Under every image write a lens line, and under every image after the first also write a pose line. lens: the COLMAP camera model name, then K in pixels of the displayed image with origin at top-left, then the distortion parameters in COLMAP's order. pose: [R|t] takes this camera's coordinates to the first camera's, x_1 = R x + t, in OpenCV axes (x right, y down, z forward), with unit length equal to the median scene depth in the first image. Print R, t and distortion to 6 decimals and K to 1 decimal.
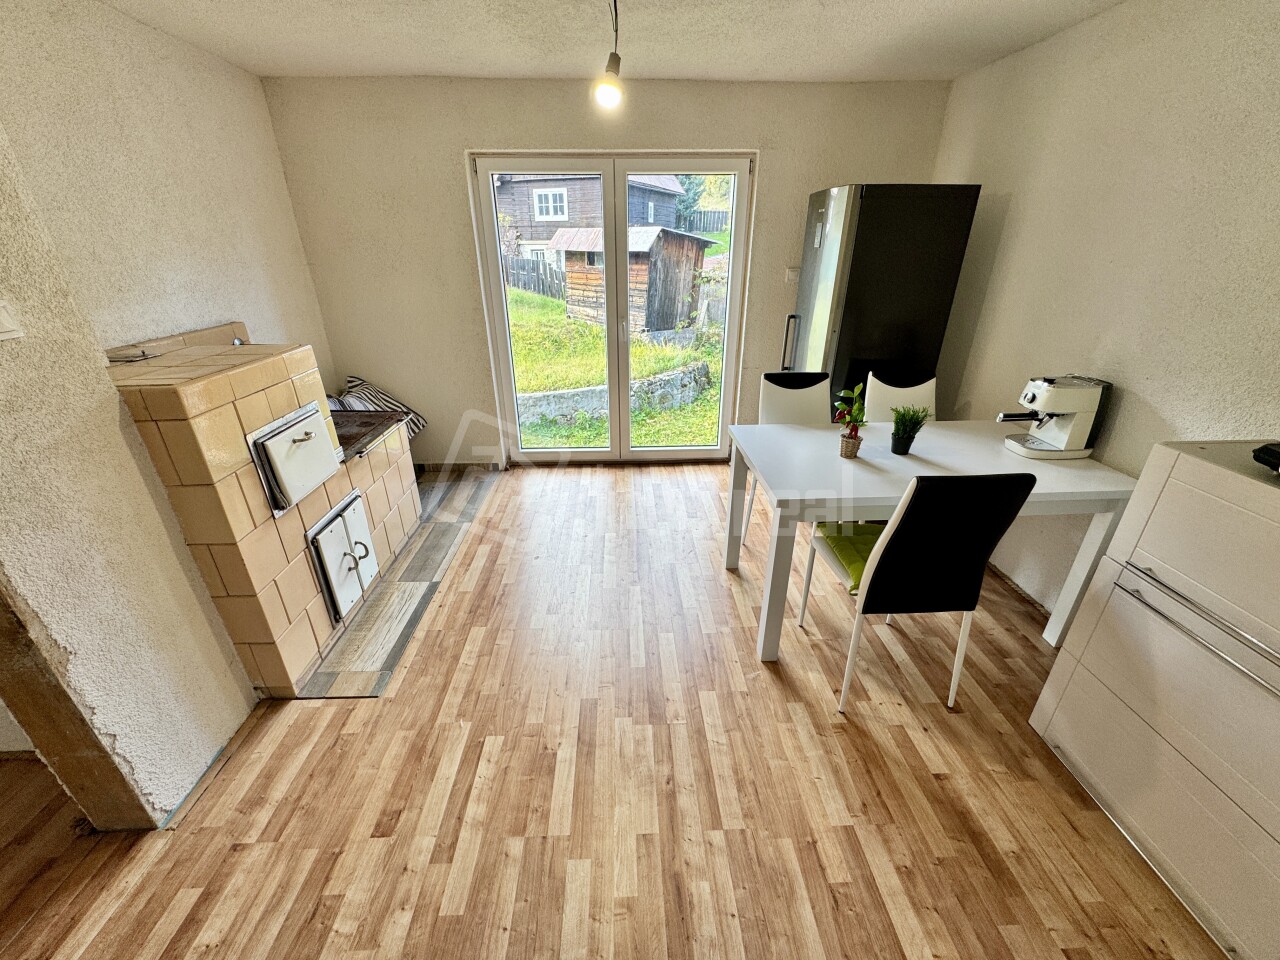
lens RADIAL K [[510.3, 0, 639.5], [0, 510.3, 479.9], [0, 0, 1]] dist [-0.003050, -0.000084]
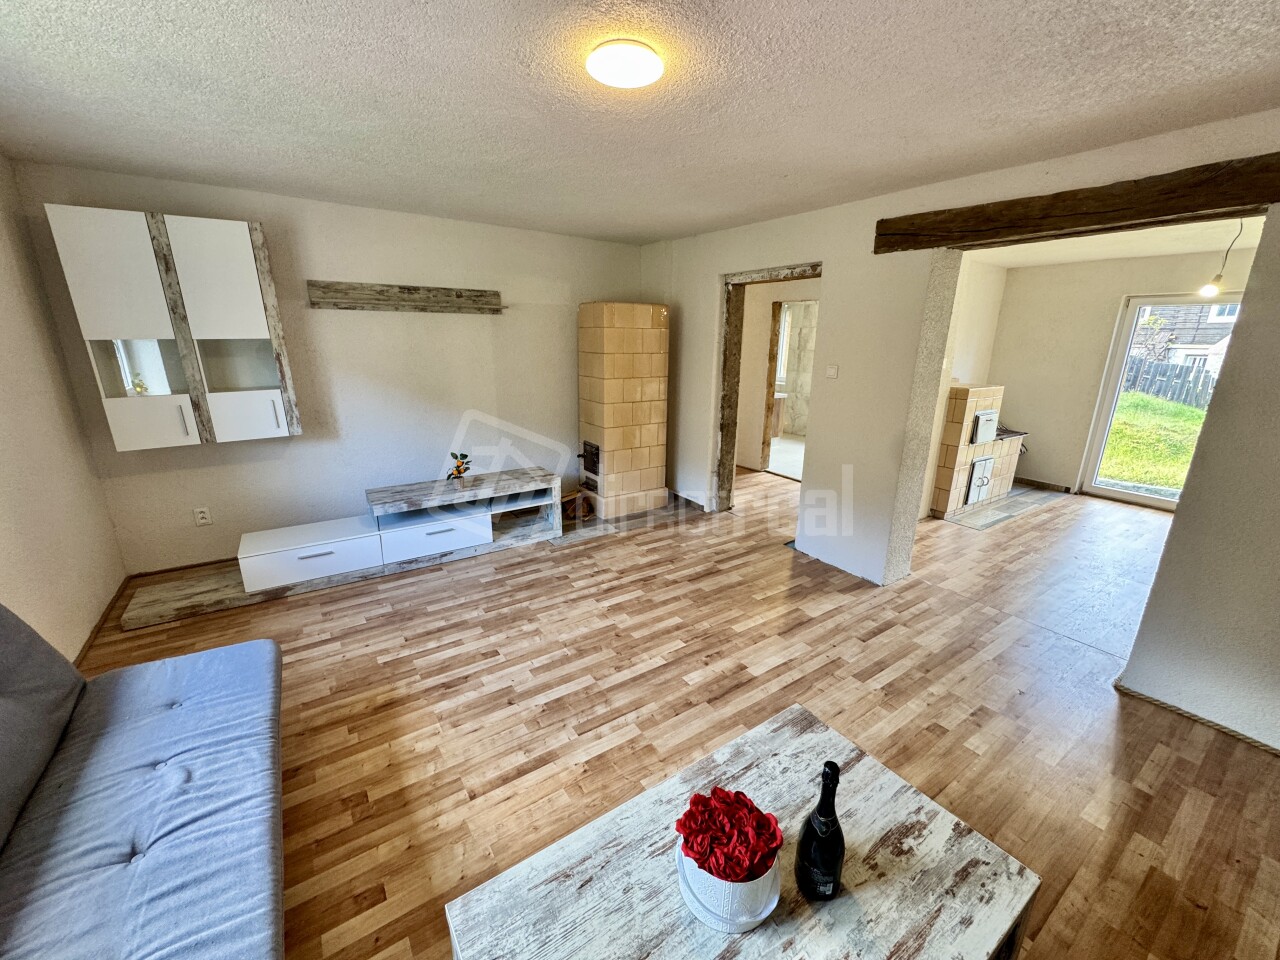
lens RADIAL K [[510.3, 0, 639.5], [0, 510.3, 479.9], [0, 0, 1]] dist [-0.003050, -0.000084]
pose [[0.534211, 0.236869, -0.811487, 0.507243], [-0.371204, 0.928171, 0.026561, 0.767652], [0.759491, 0.287038, 0.583766, -1.673211]]
